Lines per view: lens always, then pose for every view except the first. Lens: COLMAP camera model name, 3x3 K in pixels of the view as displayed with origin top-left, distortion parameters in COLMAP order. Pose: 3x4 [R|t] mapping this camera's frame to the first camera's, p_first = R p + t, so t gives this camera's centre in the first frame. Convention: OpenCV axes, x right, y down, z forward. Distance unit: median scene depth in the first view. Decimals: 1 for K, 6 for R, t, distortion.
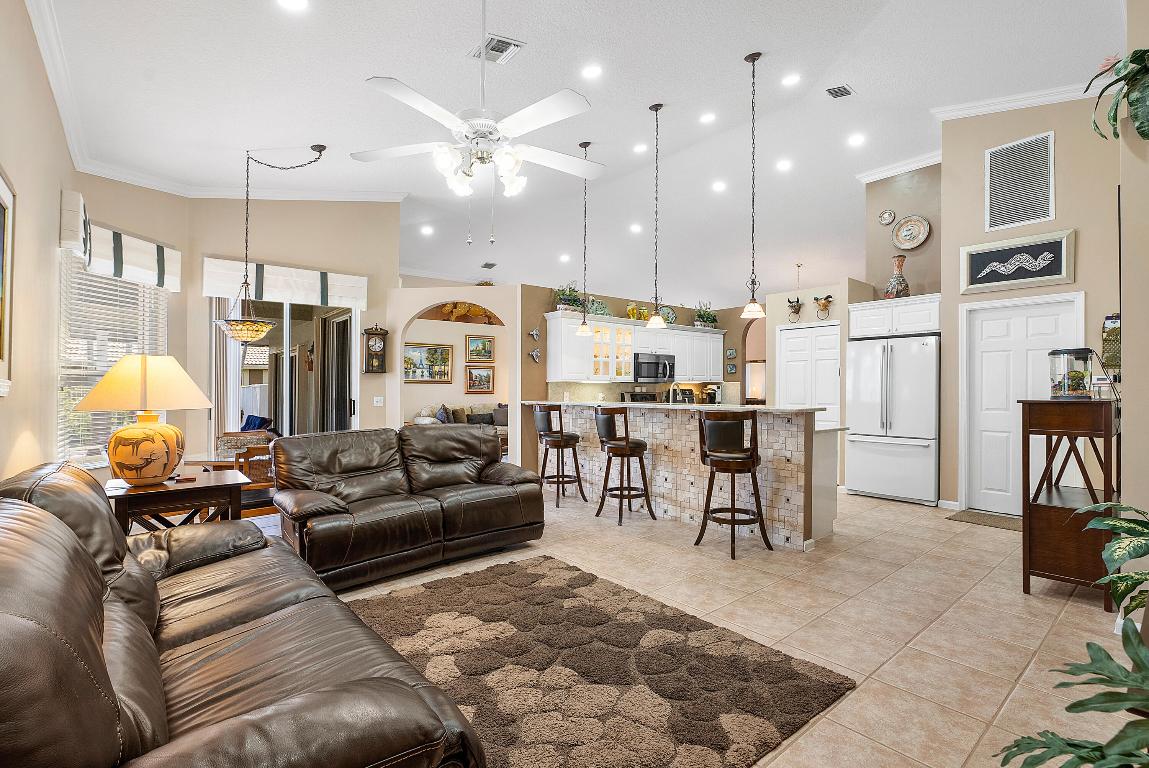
lens RADIAL K [[528.6, 0, 574.5], [0, 528.6, 384.0], [0, 0, 1]] dist [-0.002979, -0.000311]
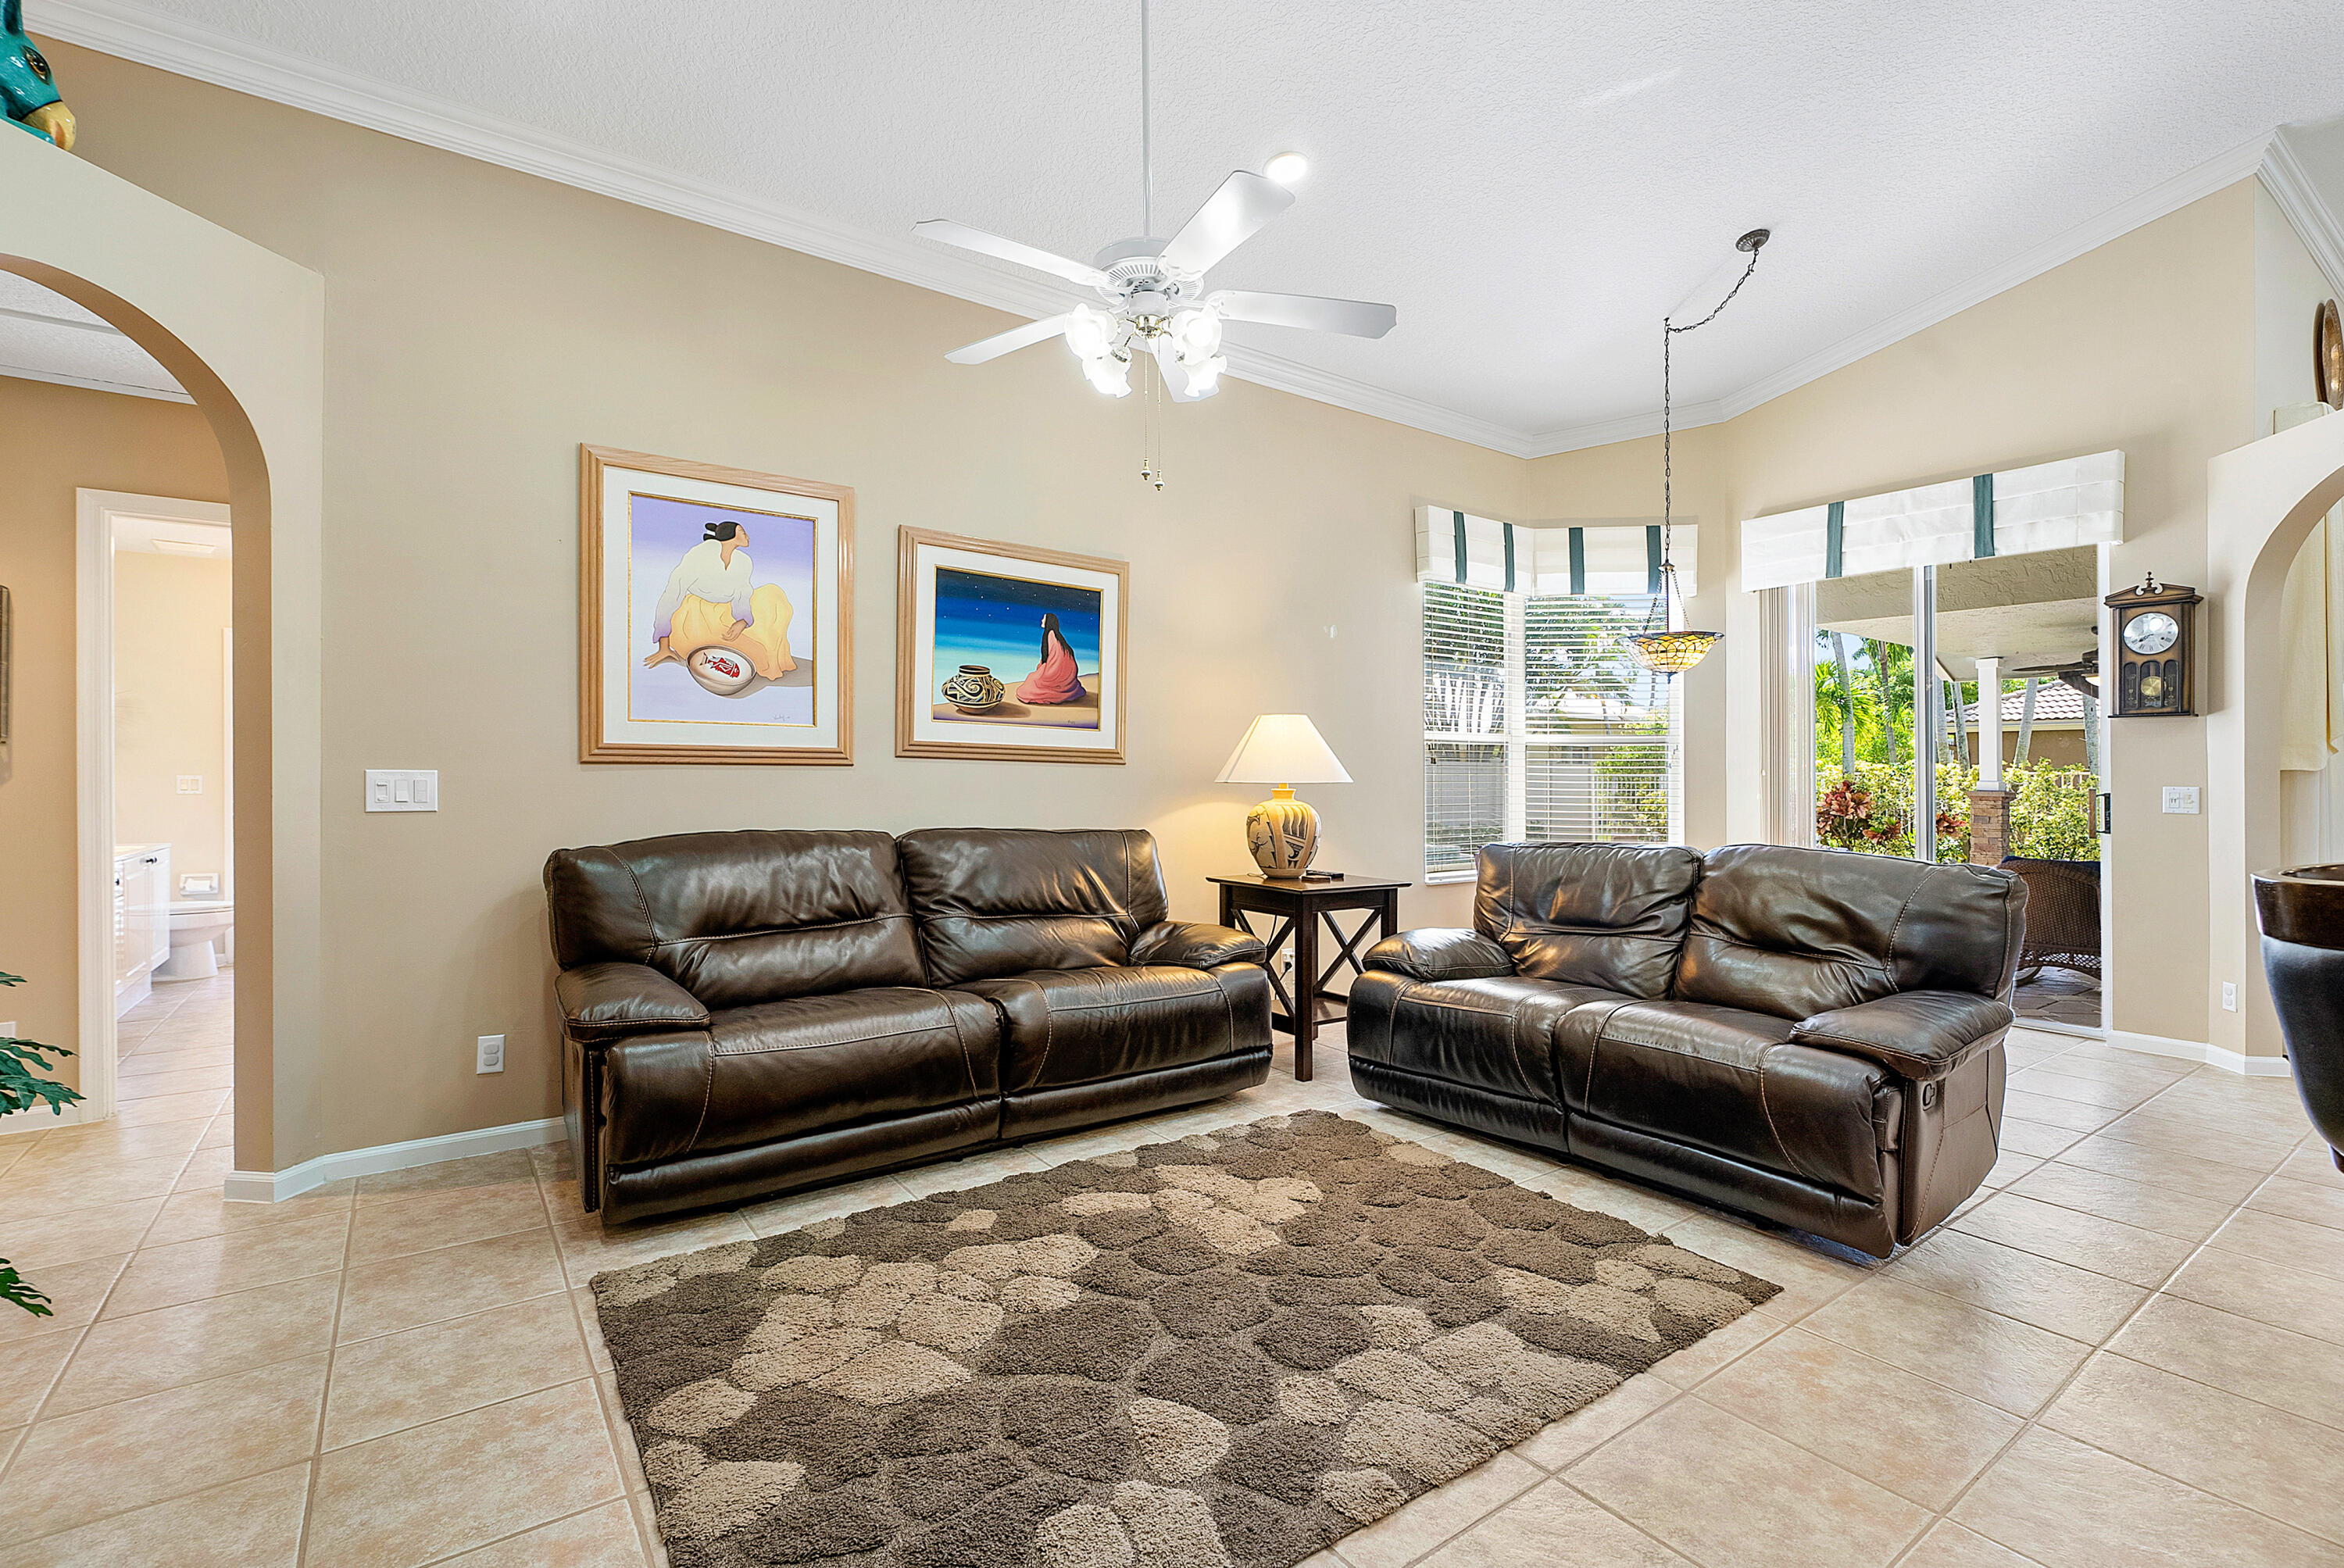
lens RADIAL K [[1061.5, 0, 1205.8], [0, 1061.5, 767.2], [0, 0, 1]] dist [-0.000555, 0.000053]
pose [[-0.045078, -0.002413, -0.998981, 0.625352], [0.002576, 0.999993, -0.002532, 0.022991], [0.998980, -0.002687, -0.045072, 0.750274]]
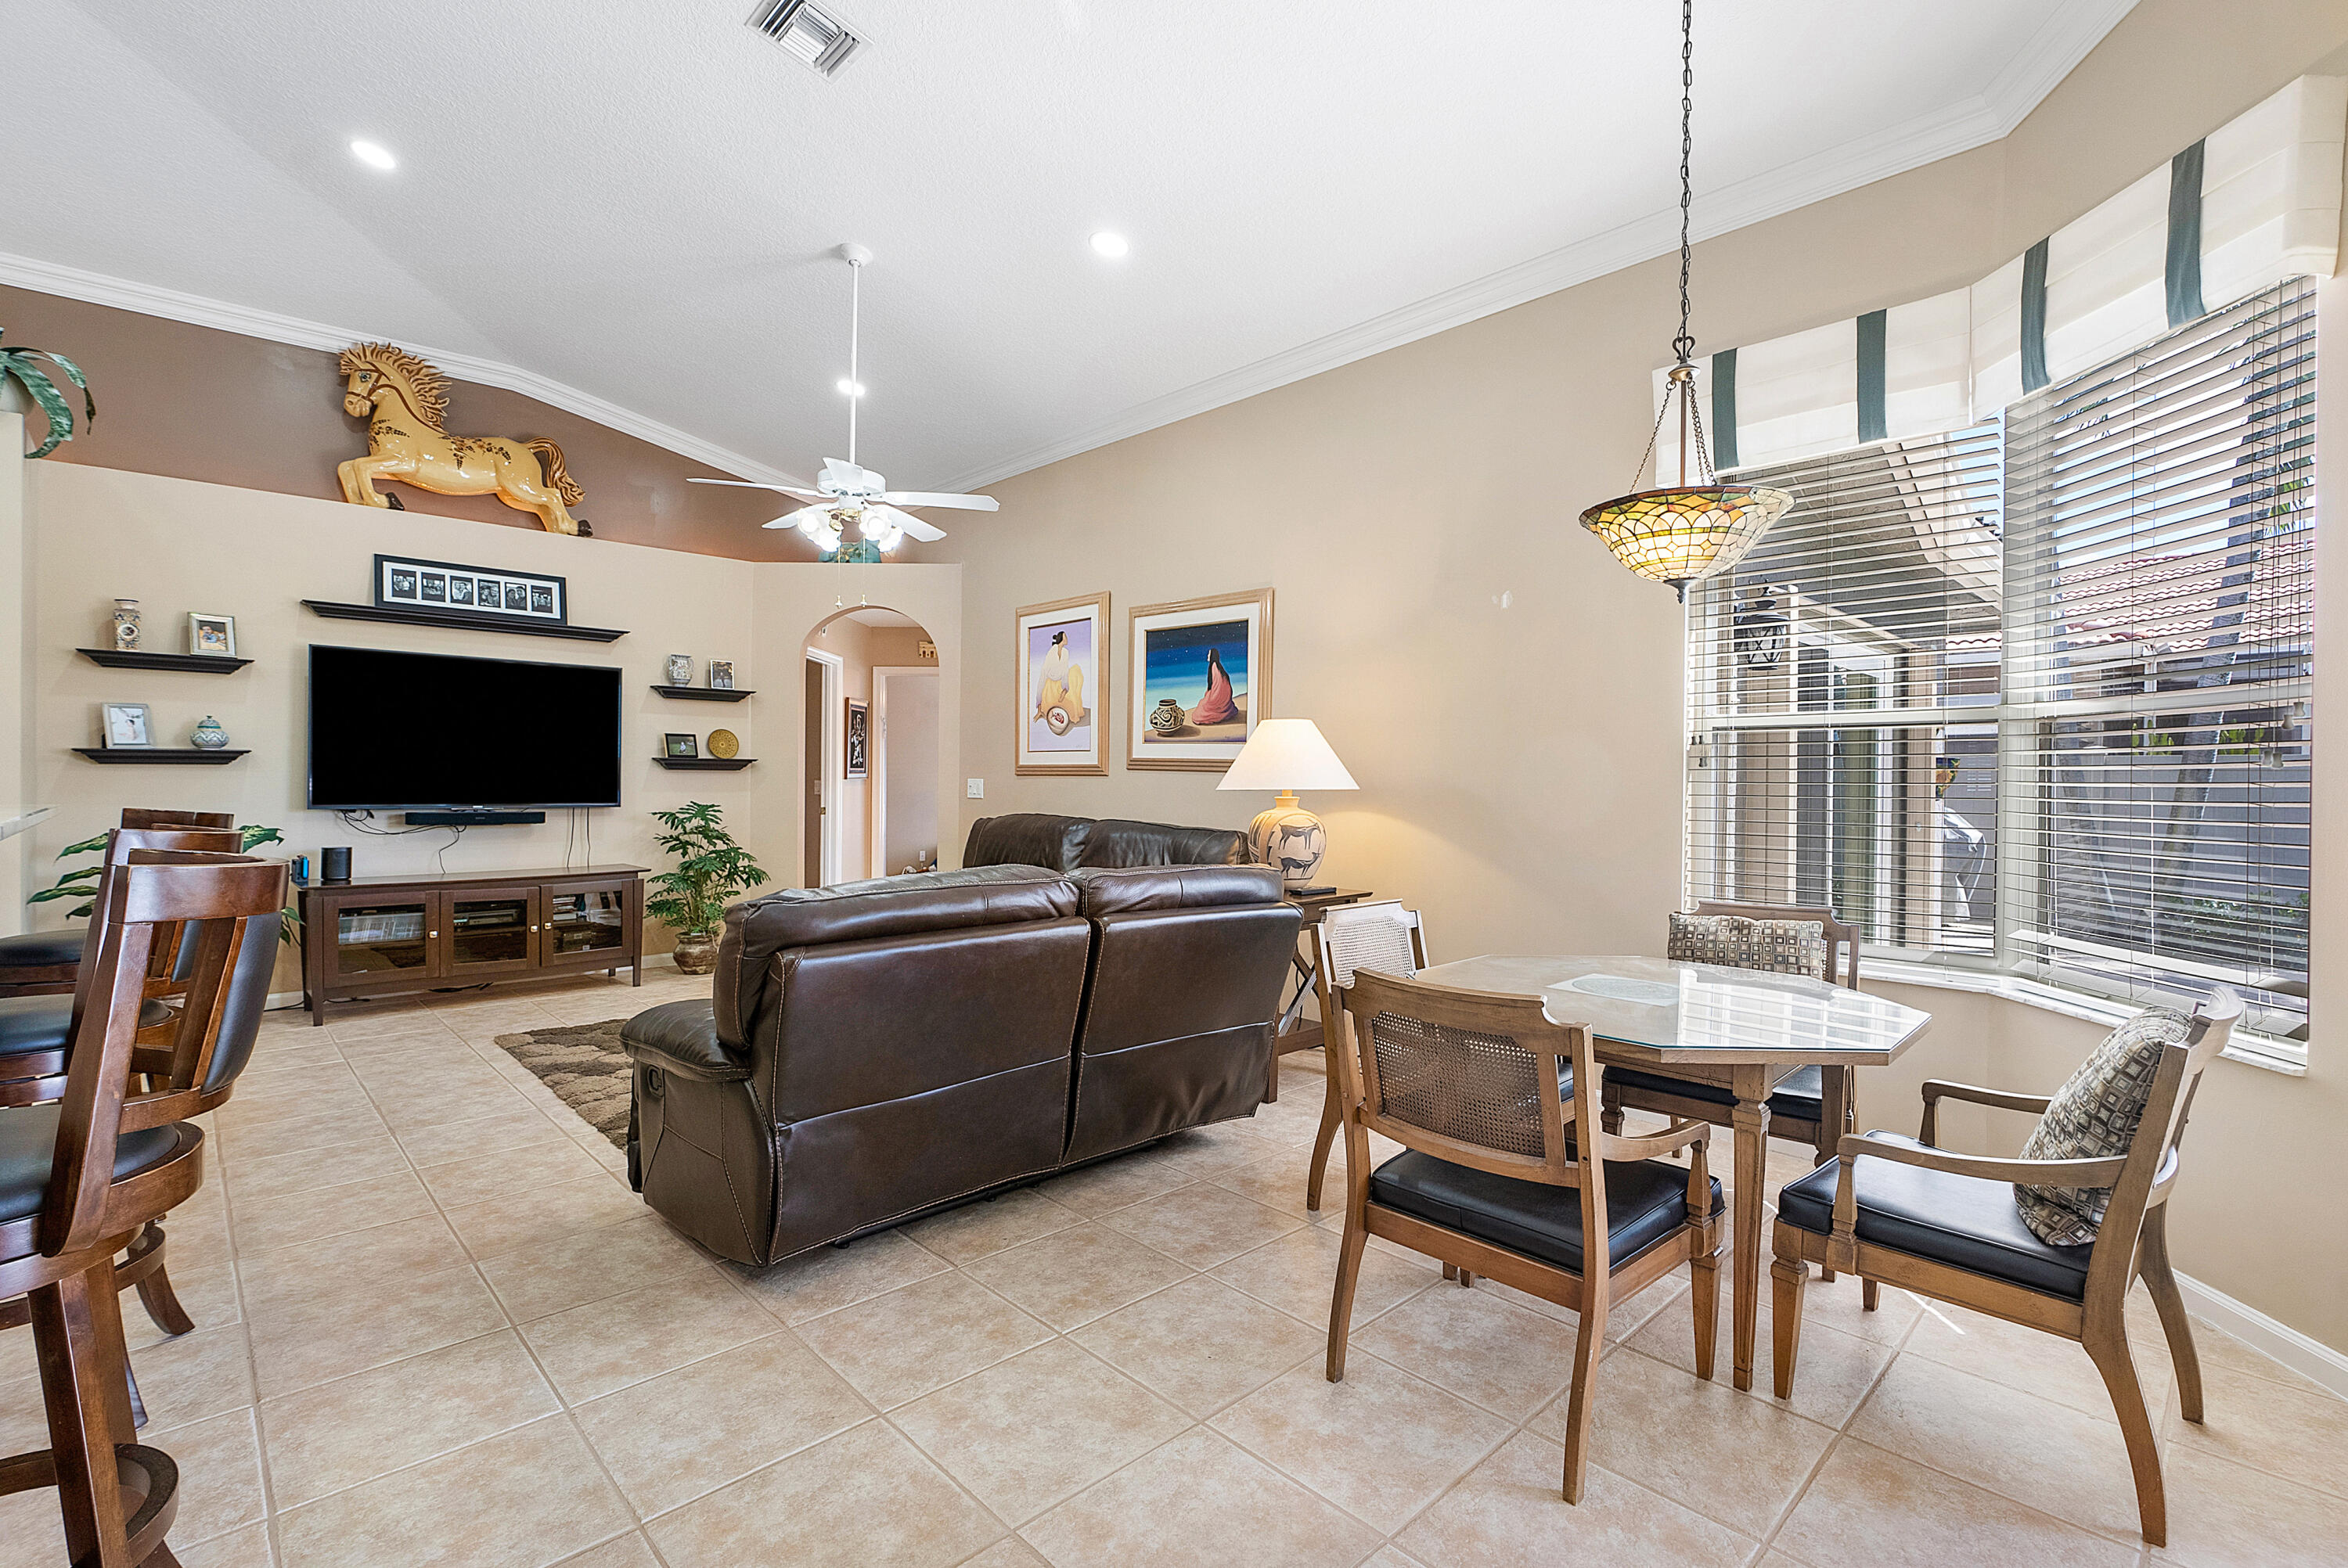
lens RADIAL K [[1080.1, 0, 1174.0], [0, 1080.1, 784.0], [0, 0, 1]] dist [-0.002979, -0.000311]
pose [[-0.996521, -0.003308, -0.083276, -0.419643], [-0.003000, 0.999988, -0.003818, 0.036314], [0.083288, -0.003555, -0.996519, 2.013444]]
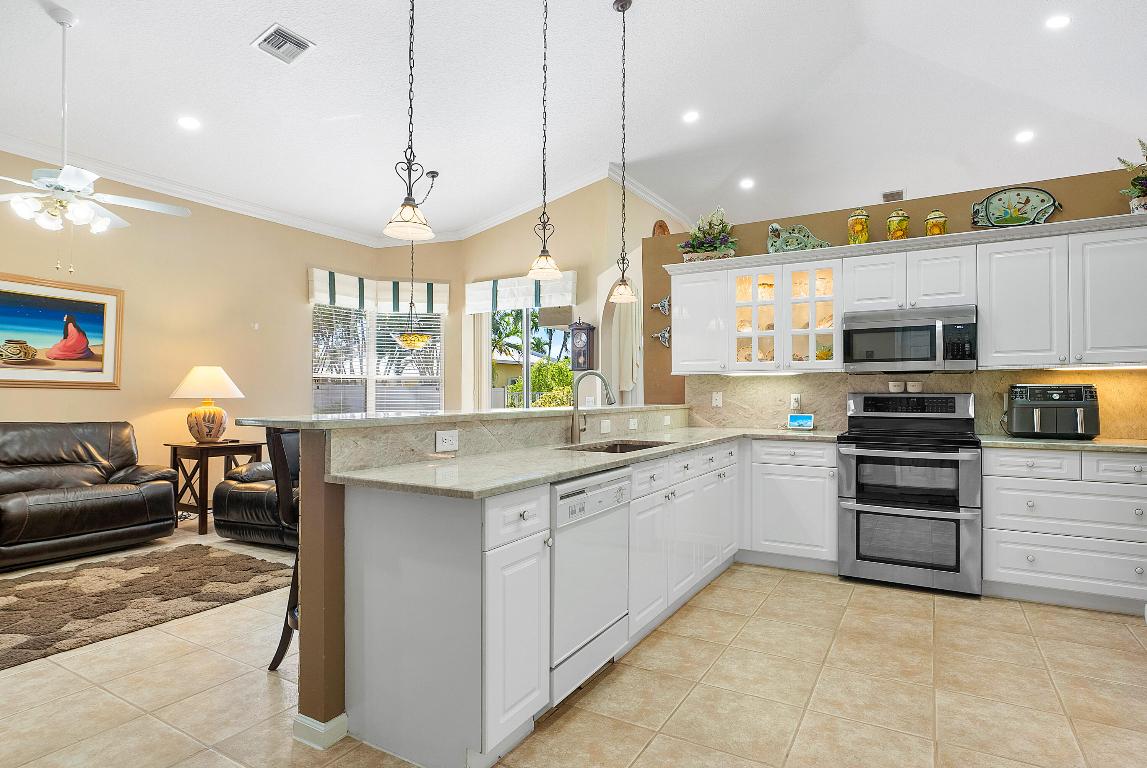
lens RADIAL K [[596.8, 0, 572.6], [0, 596.8, 377.1], [0, 0, 1]] dist [-0.000811, 0.001946]
pose [[0.340285, -0.020844, -0.940091, 1.099400], [0.005971, 0.999782, -0.020006, 0.021139], [0.940304, 0.001195, 0.340335, 1.141250]]
